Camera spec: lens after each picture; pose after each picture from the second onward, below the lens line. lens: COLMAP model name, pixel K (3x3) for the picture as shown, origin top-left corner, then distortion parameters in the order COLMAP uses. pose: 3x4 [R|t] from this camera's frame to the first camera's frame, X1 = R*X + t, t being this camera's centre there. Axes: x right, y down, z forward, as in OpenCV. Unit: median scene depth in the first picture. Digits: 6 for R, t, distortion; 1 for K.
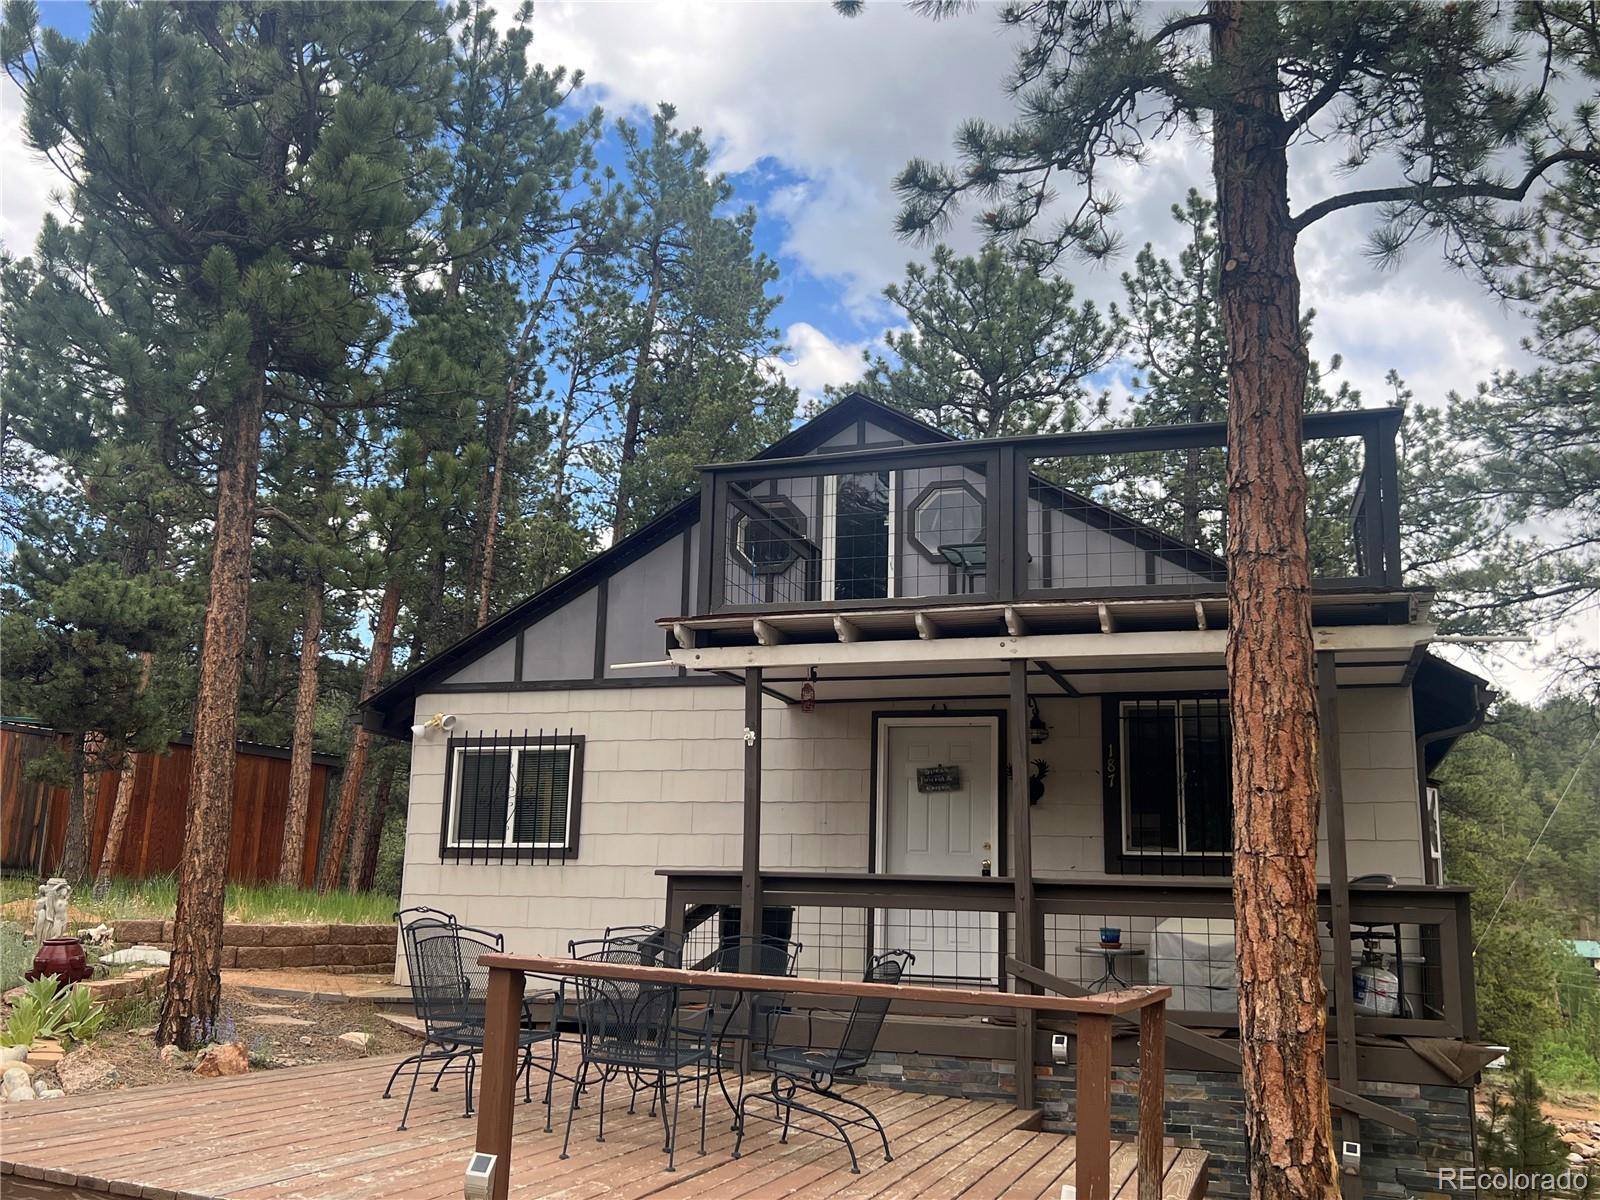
lens RADIAL K [[1526.8, 0, 788.2], [0, 1526.8, 599.2], [0, 0, 1]] dist [0.096615, 0.000000]
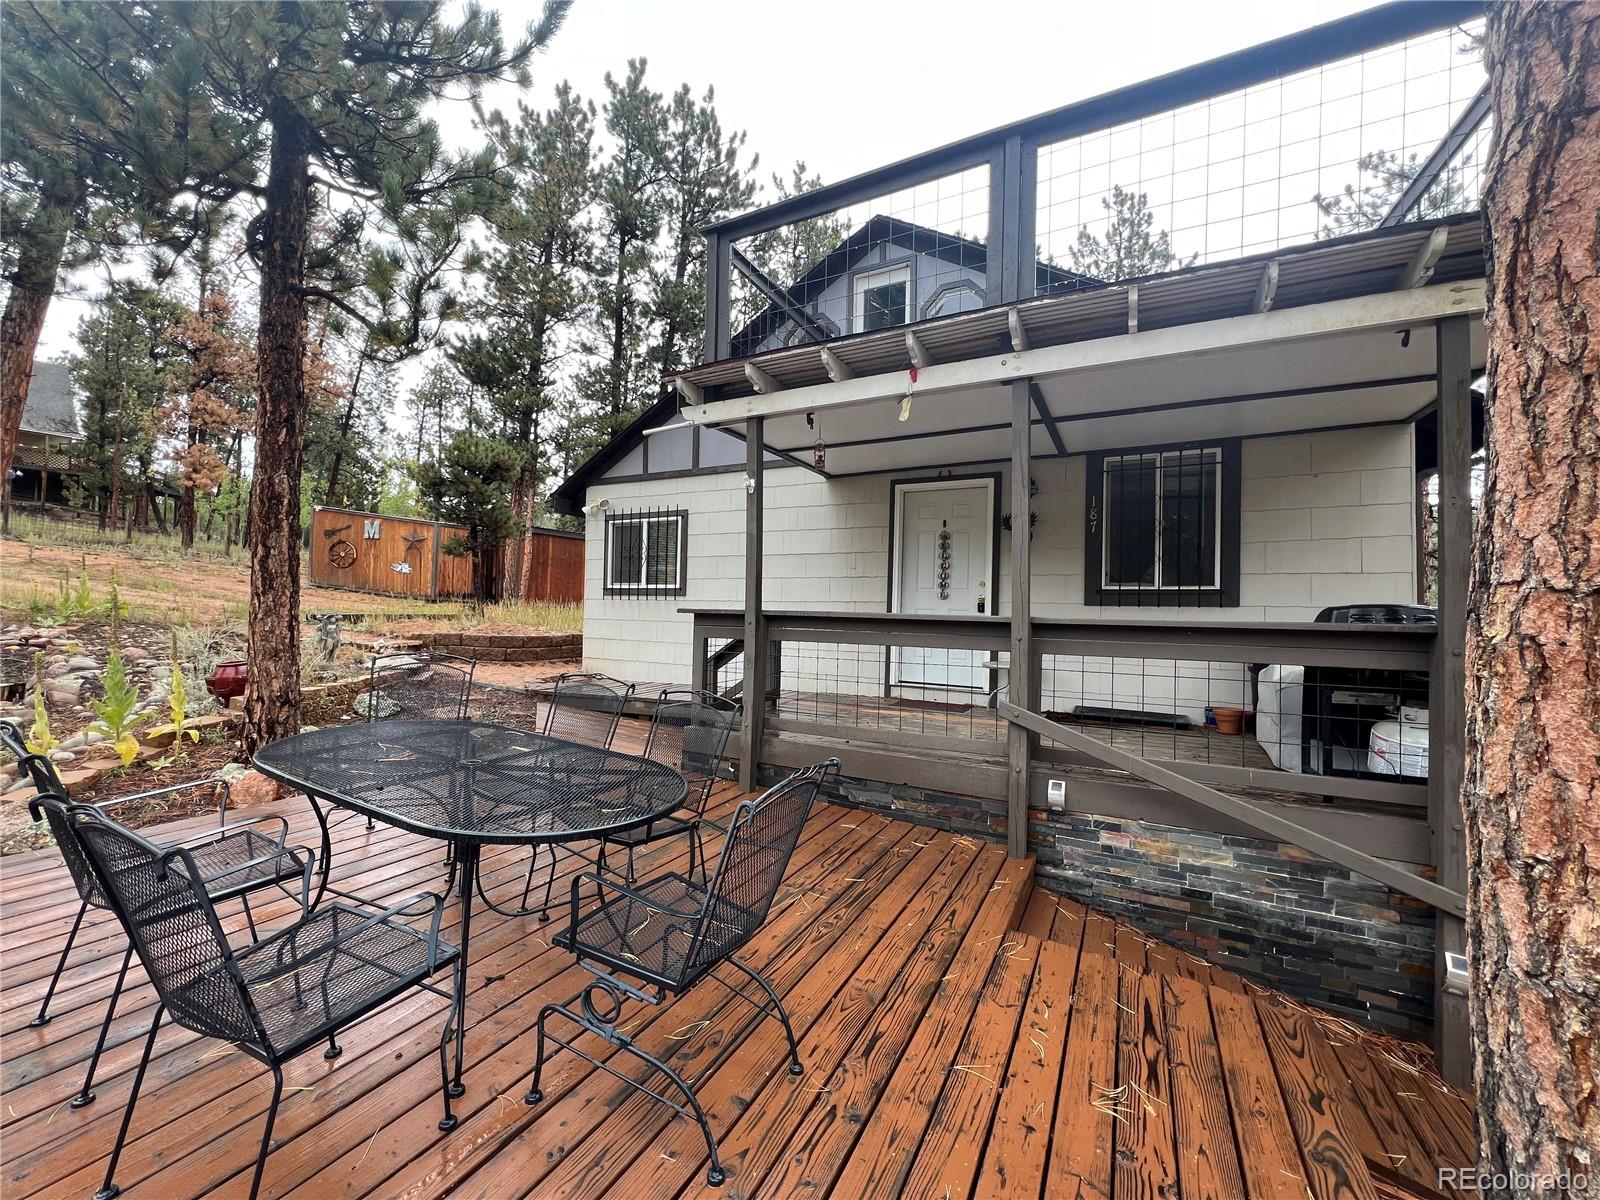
lens RADIAL K [[638.8, 0, 792.3], [0, 638.8, 606.2], [0, 0, 1]] dist [0.003458, -0.001506]
pose [[0.987508, -0.004541, -0.157501, 0.054169], [0.035073, 0.980842, 0.191620, 0.067363], [0.153614, -0.194750, 0.968749, 0.430191]]
